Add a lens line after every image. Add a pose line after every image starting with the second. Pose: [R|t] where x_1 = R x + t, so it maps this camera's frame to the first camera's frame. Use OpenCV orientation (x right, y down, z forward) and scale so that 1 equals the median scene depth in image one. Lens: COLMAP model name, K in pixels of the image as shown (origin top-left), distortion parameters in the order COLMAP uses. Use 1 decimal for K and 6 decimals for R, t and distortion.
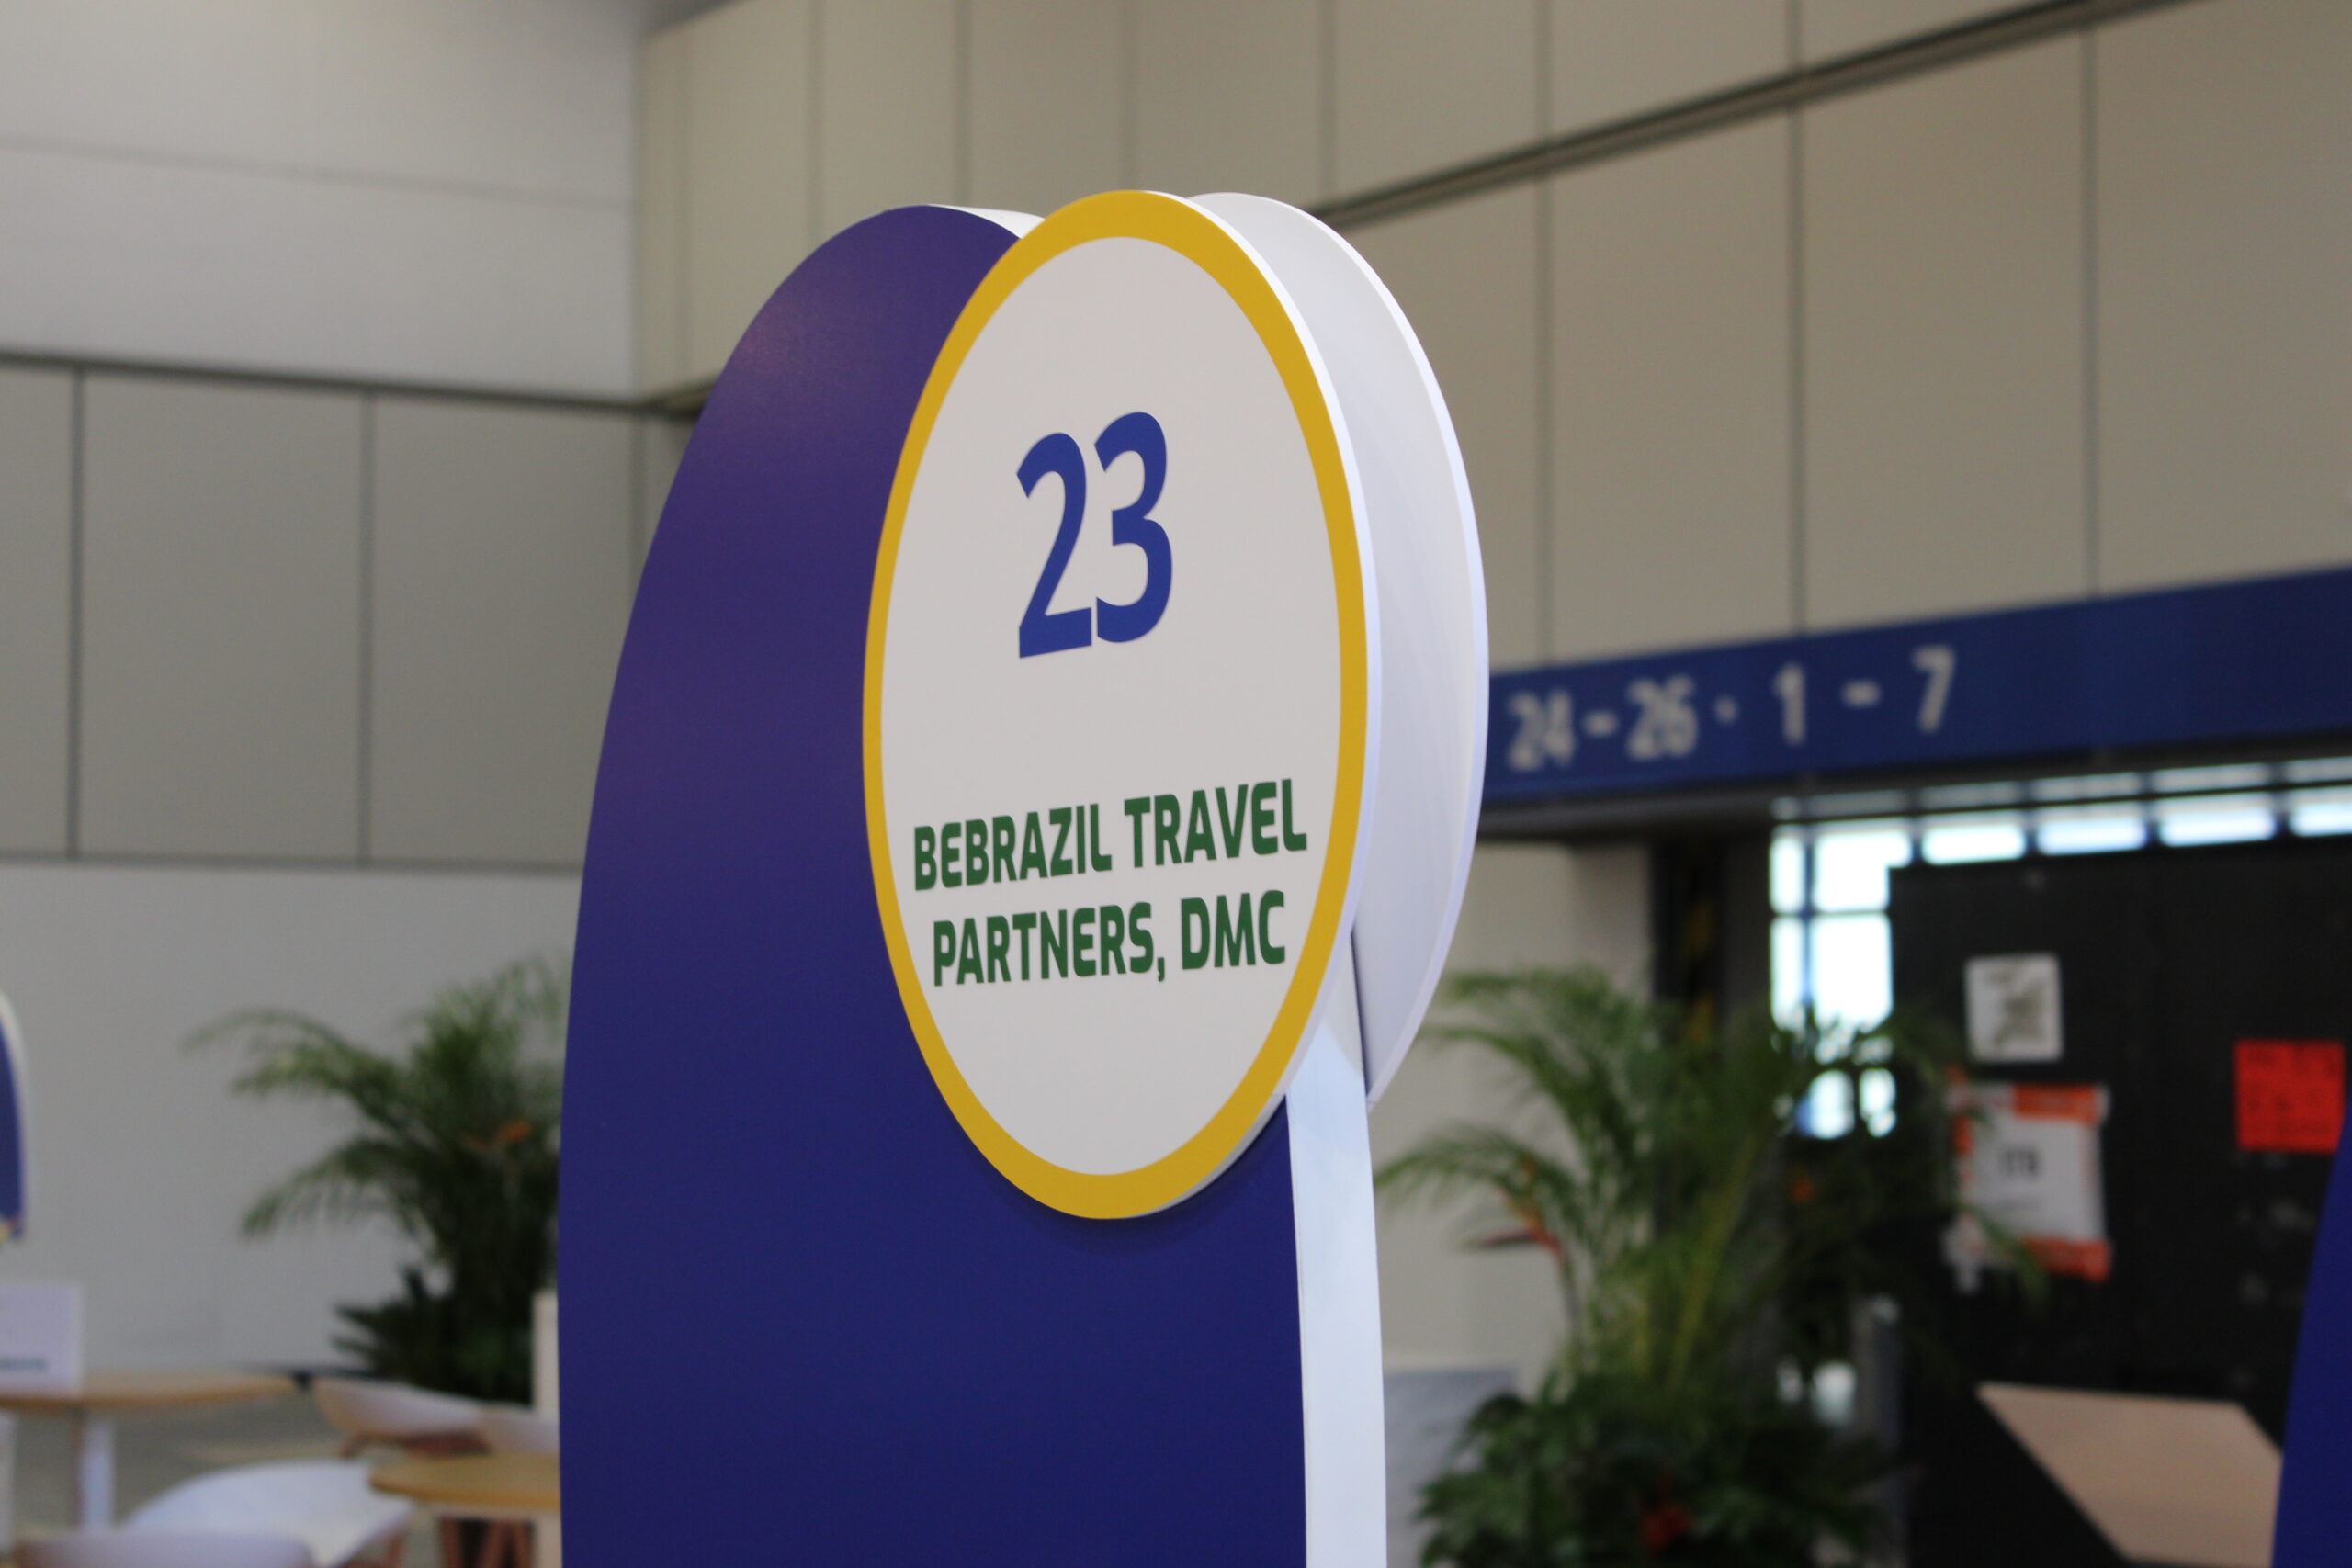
lens RADIAL K [[3226.7, 0, 1176.0], [0, 3226.7, 784.0], [0, 0, 1]] dist [-0.007351, -0.007778]
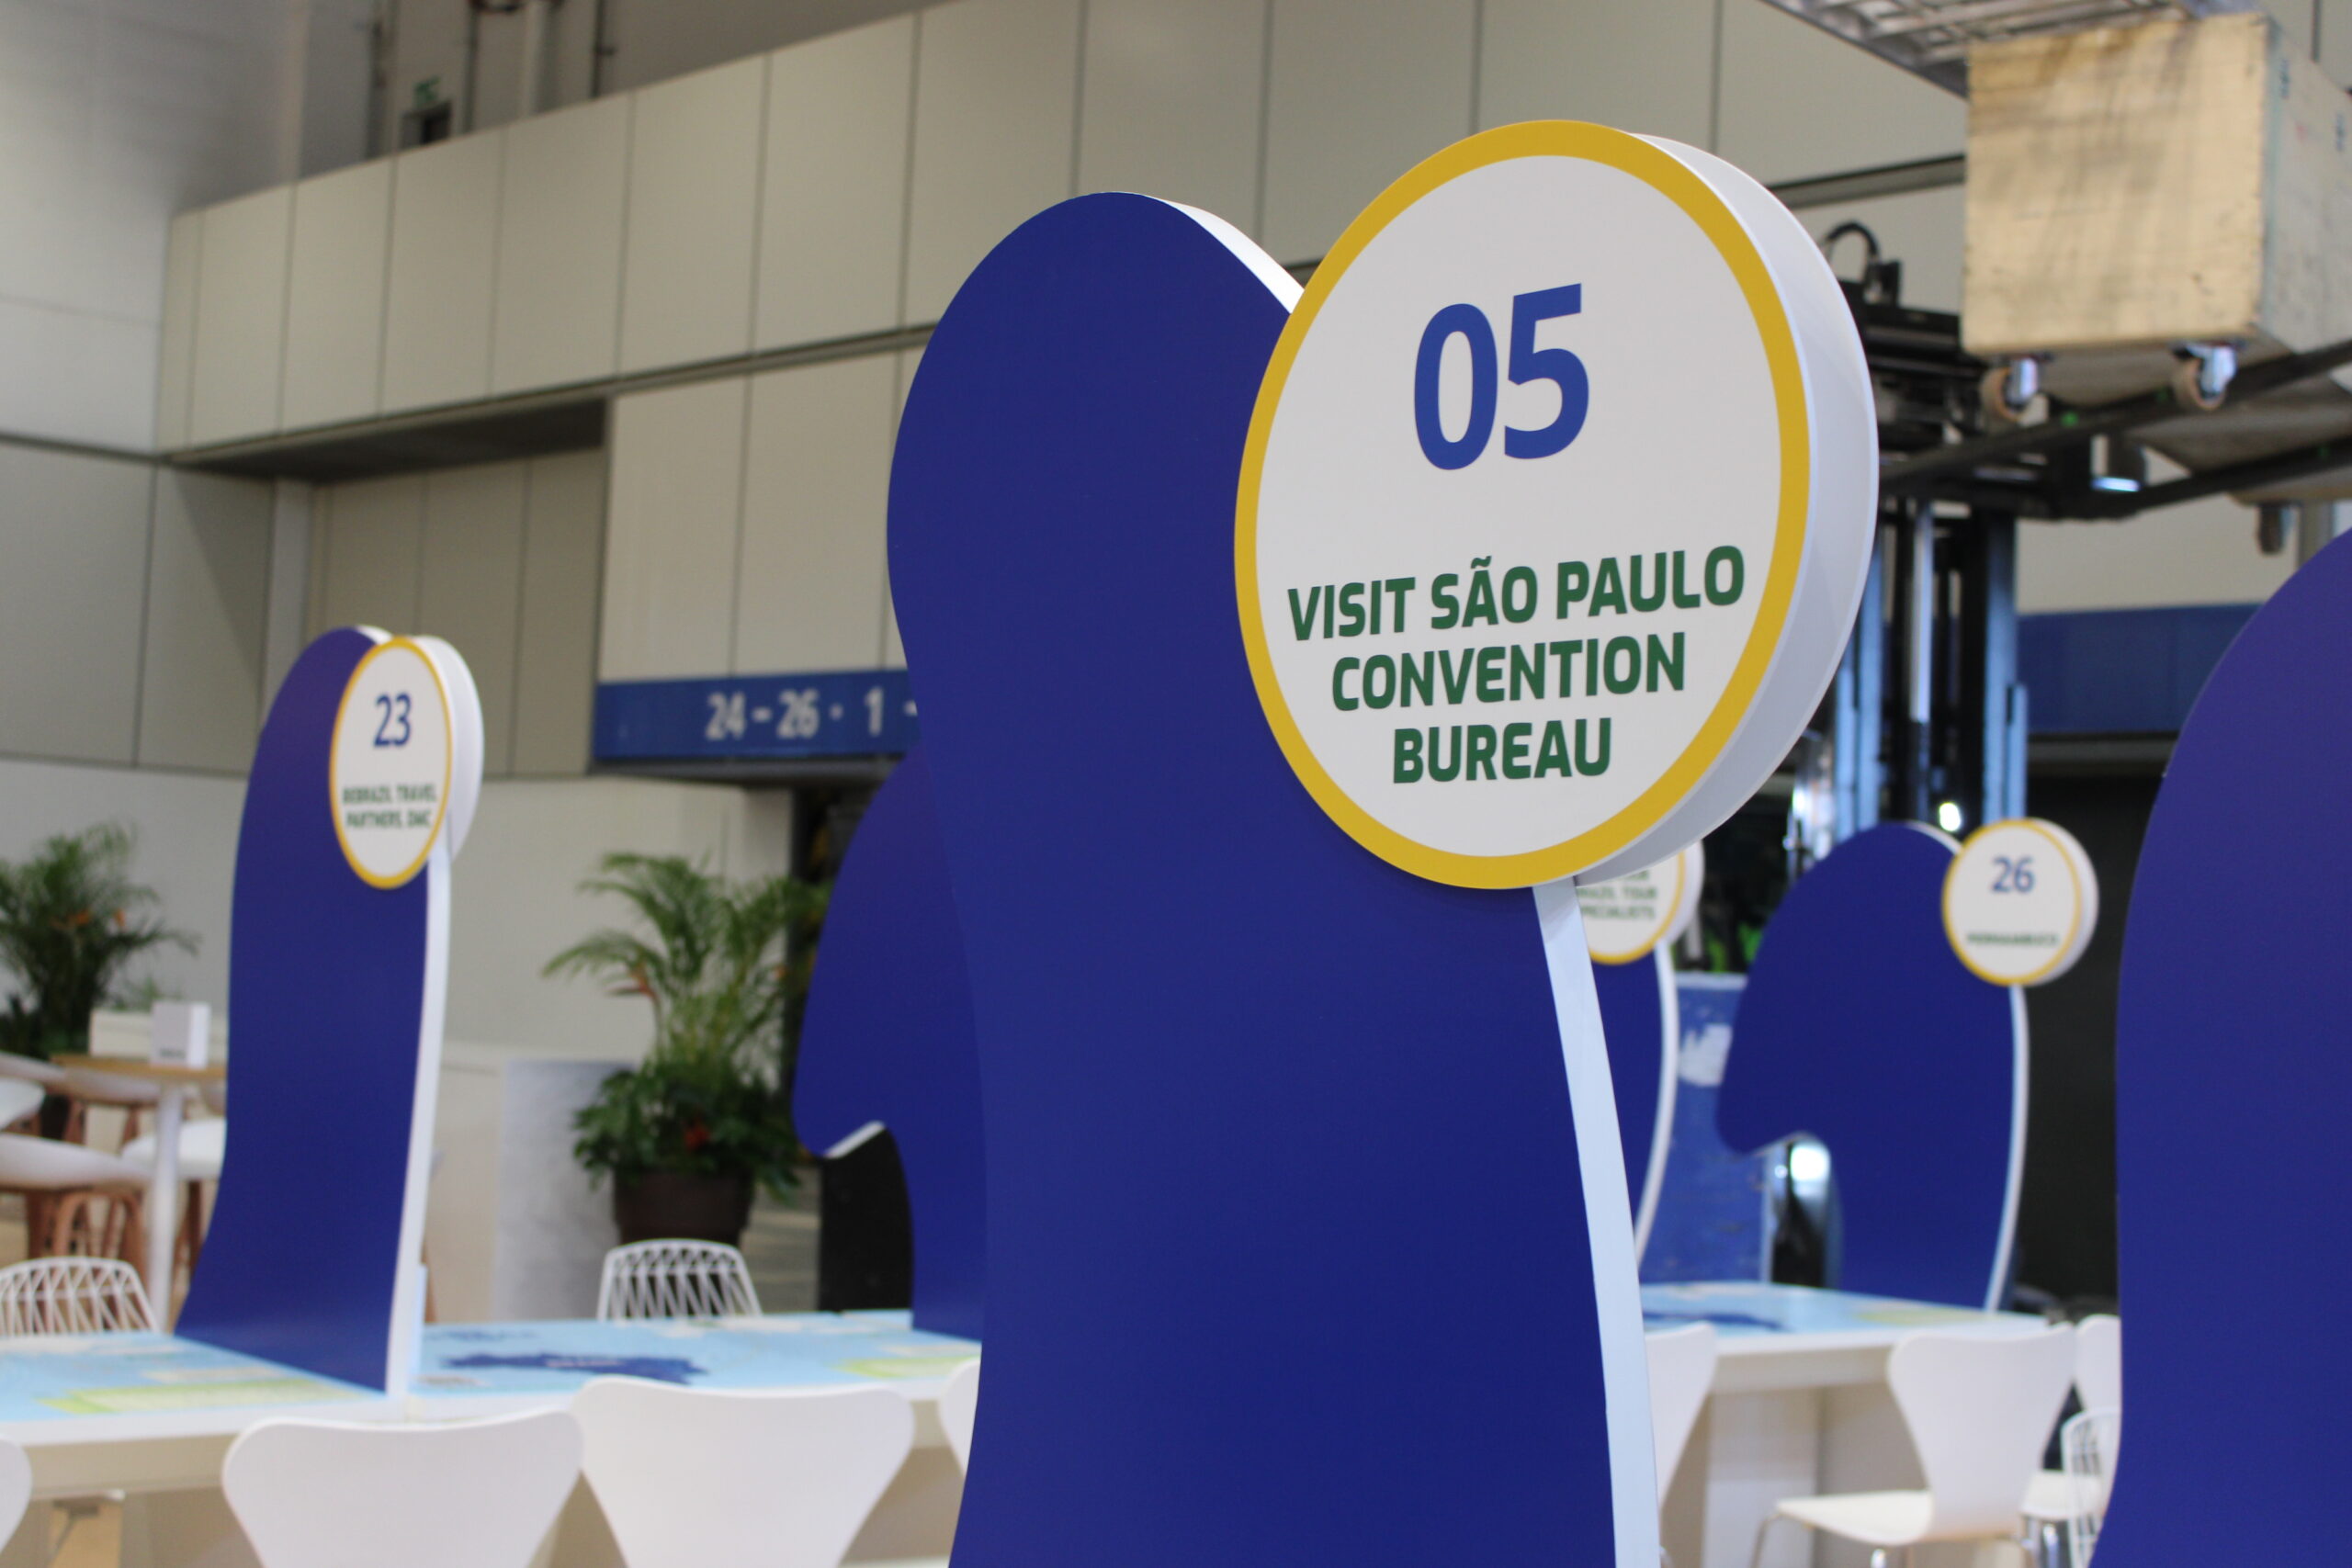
lens RADIAL K [[3450.6, 0, 1176.0], [0, 3450.6, 784.0], [0, 0, 1]] dist [-0.037284, 0.016020]
pose [[0.984140, 0.060663, 0.166701, 0.072296], [-0.064873, 0.997695, 0.019923, -0.046823], [-0.165108, -0.030422, 0.985806, -1.098725]]
